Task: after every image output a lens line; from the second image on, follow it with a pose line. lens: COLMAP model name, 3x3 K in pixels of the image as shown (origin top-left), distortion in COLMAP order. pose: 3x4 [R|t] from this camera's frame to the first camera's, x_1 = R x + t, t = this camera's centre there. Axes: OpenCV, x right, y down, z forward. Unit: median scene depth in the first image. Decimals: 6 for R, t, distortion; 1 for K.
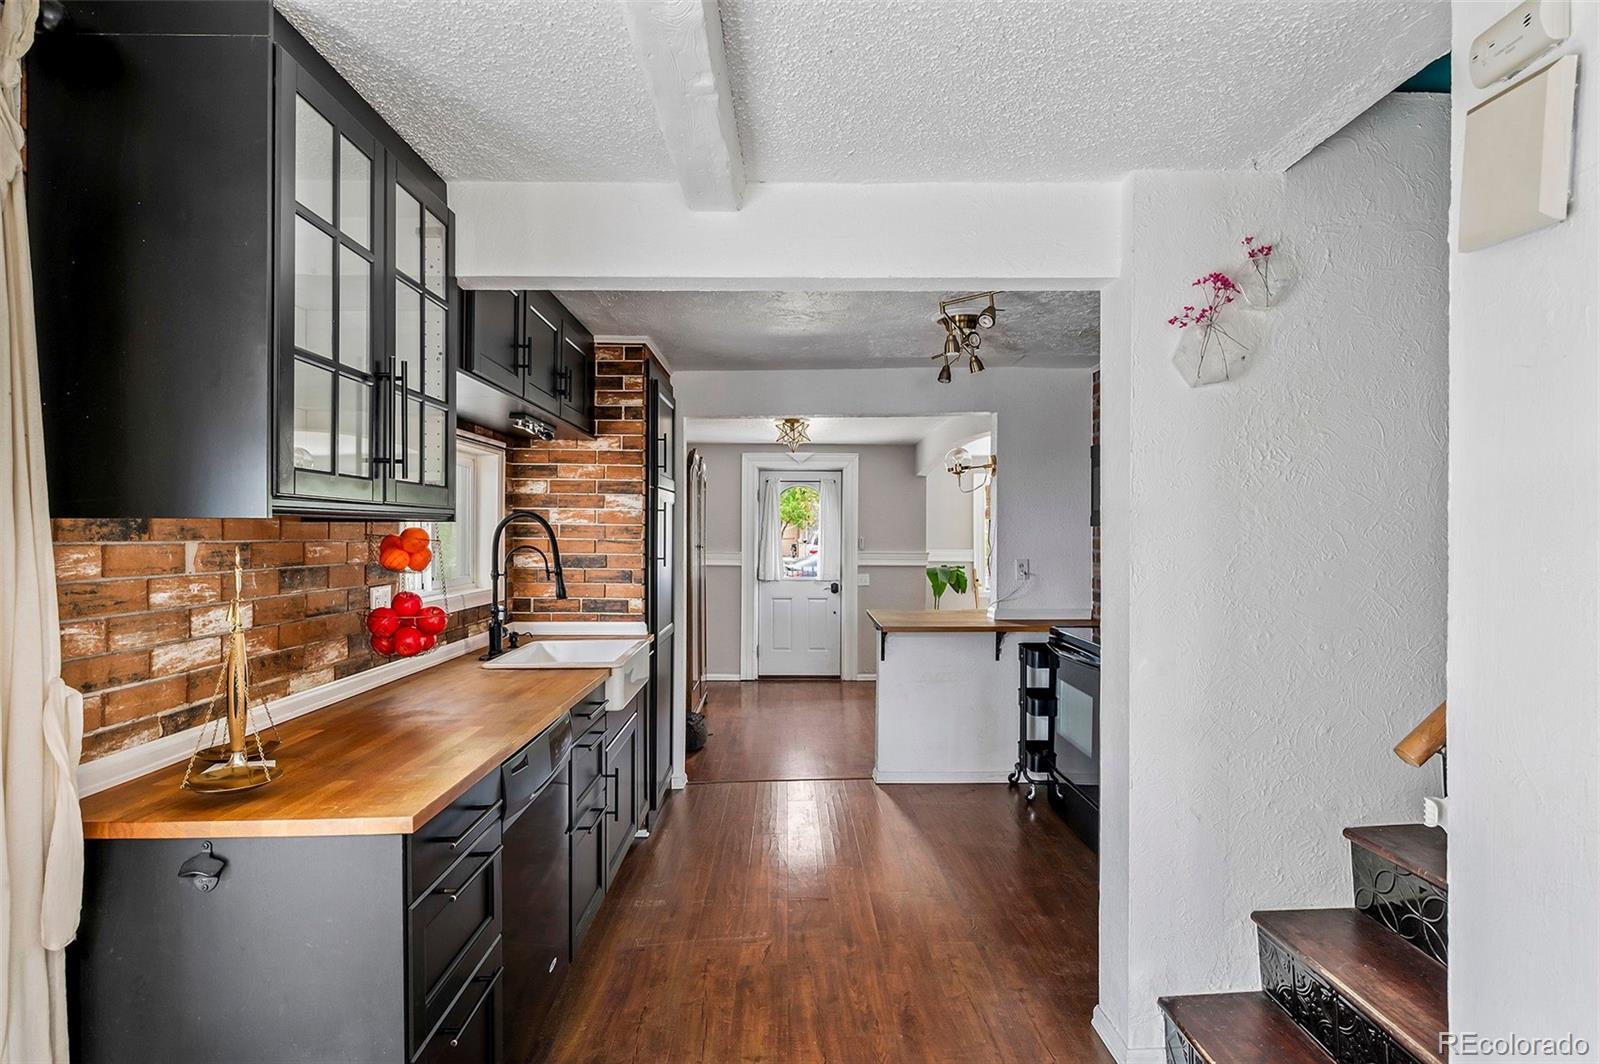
lens RADIAL K [[848.5, 0, 799.6], [0, 848.5, 536.1], [0, 0, 1]] dist [-0.005252, -0.001349]
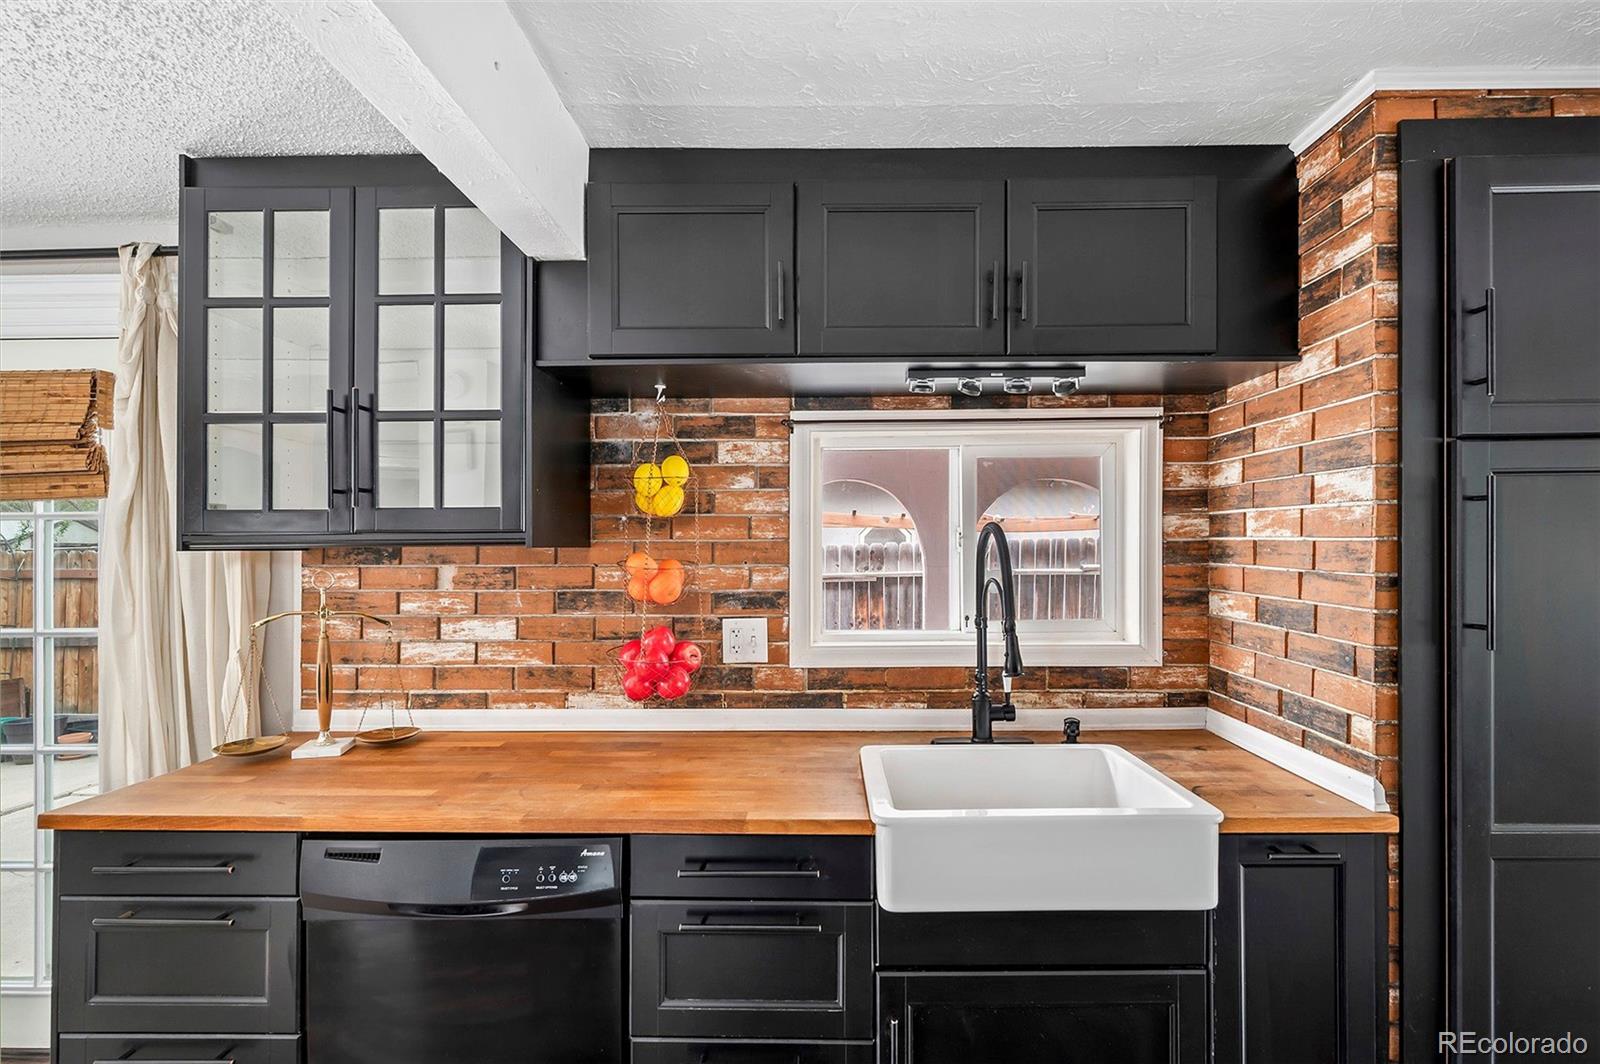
lens RADIAL K [[724.0, 0, 802.3], [0, 724.0, 547.0], [0, 0, 1]] dist [-0.002269, -0.000505]
pose [[-0.035616, 0.001878, -0.999364, 0.341531], [0.001801, 0.999997, 0.001815, -0.021307], [0.999364, -0.001735, -0.035619, 1.477409]]
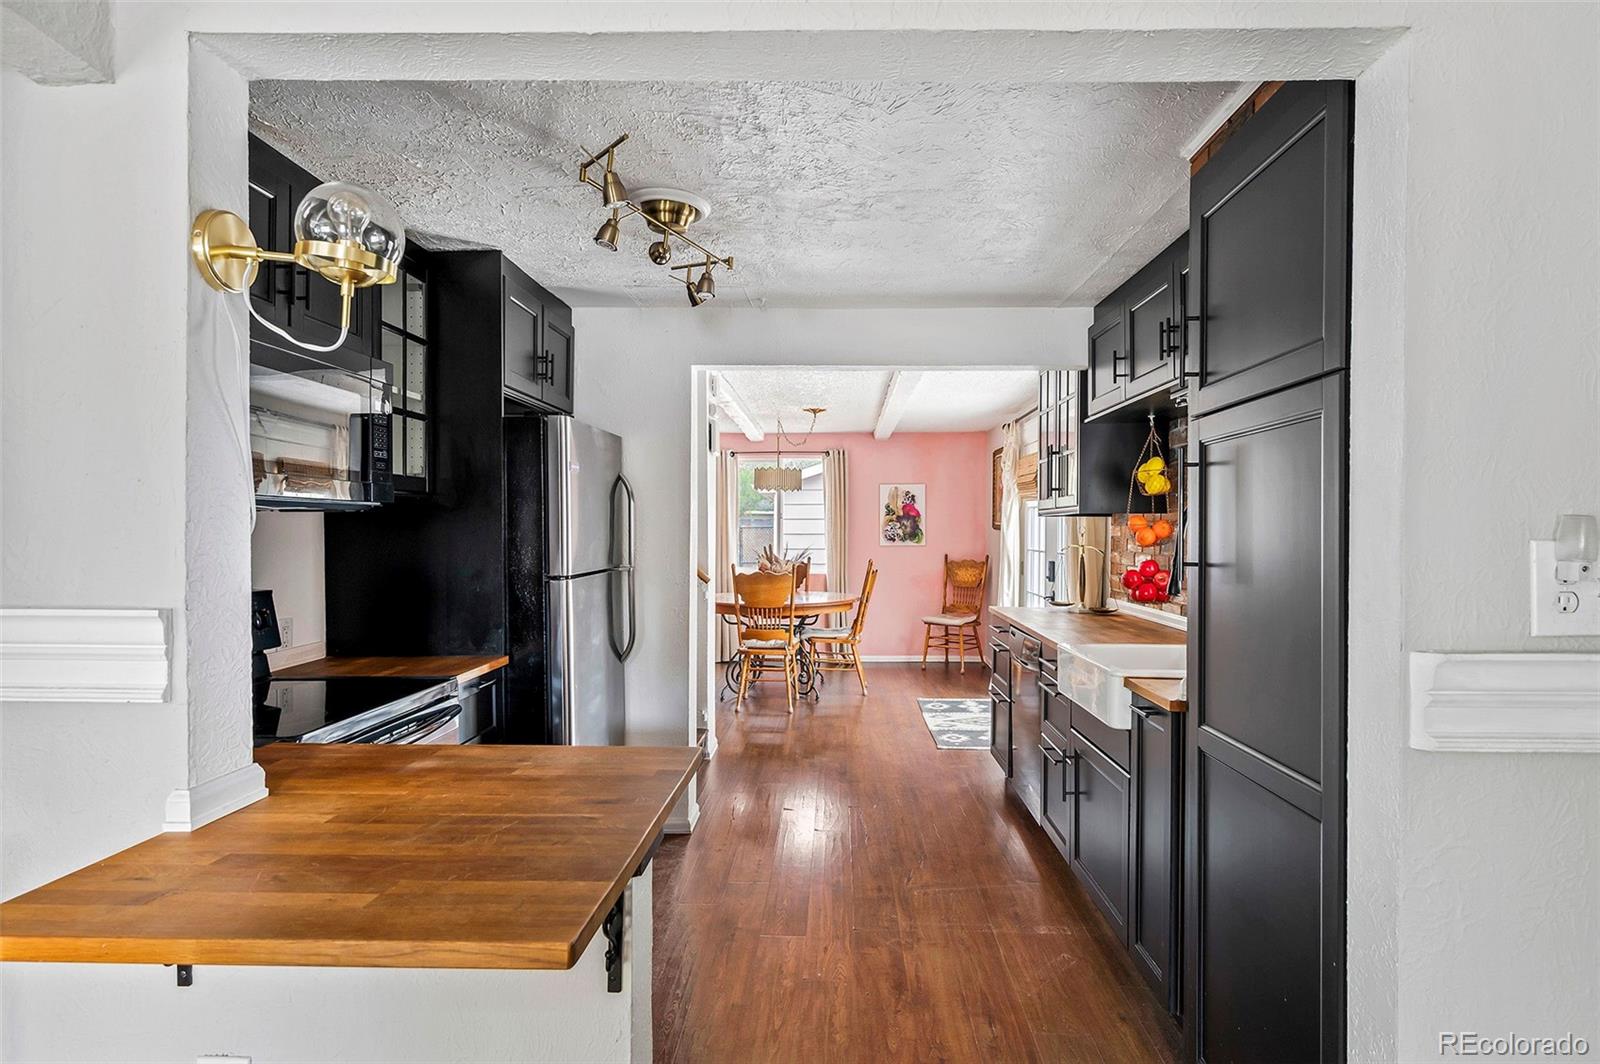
lens RADIAL K [[831.3, 0, 808.8], [0, 831.3, 536.1], [0, 0, 1]] dist [-0.001117, -0.000298]
pose [[-0.998392, 0.002030, 0.056656, 0.049188], [0.002758, 0.999915, 0.012770, 0.006211], [-0.056625, 0.012906, -0.998312, 3.091398]]
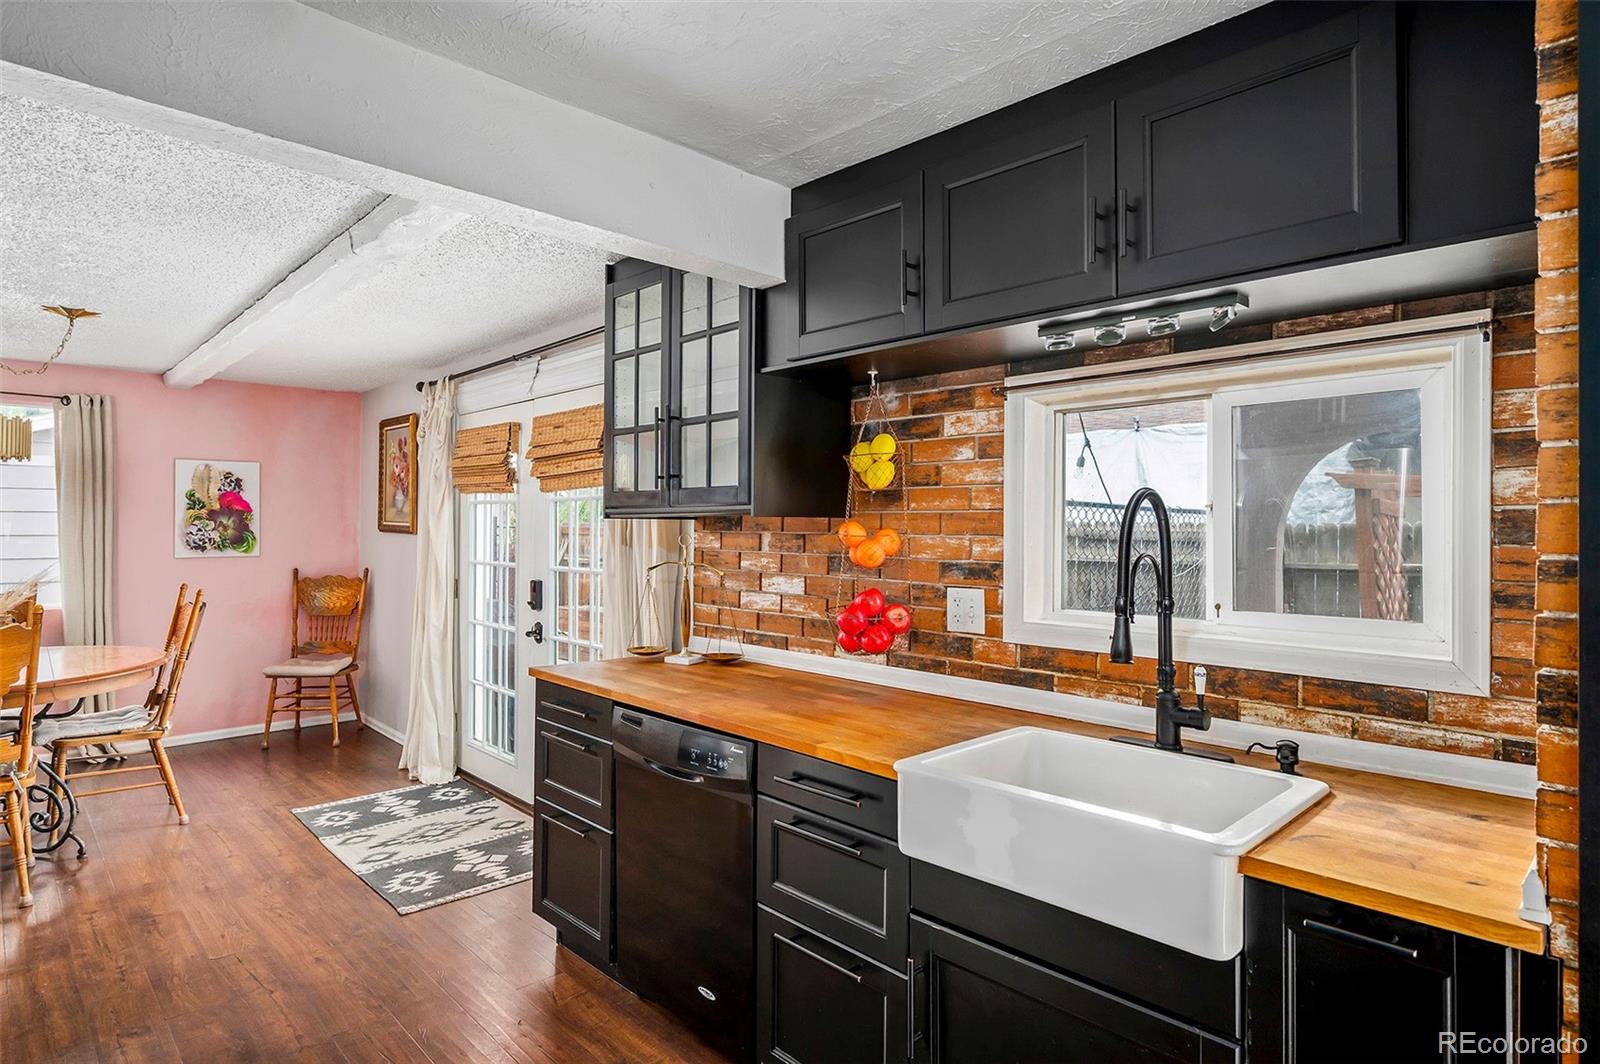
lens RADIAL K [[848.5, 0, 788.7], [0, 848.5, 523.9], [0, 0, 1]] dist [-0.005252, -0.001349]
pose [[-0.734437, -0.002924, -0.678671, 0.327069], [-0.005301, 0.999985, 0.001428, -0.010986], [0.678657, 0.004646, -0.734441, 2.073319]]
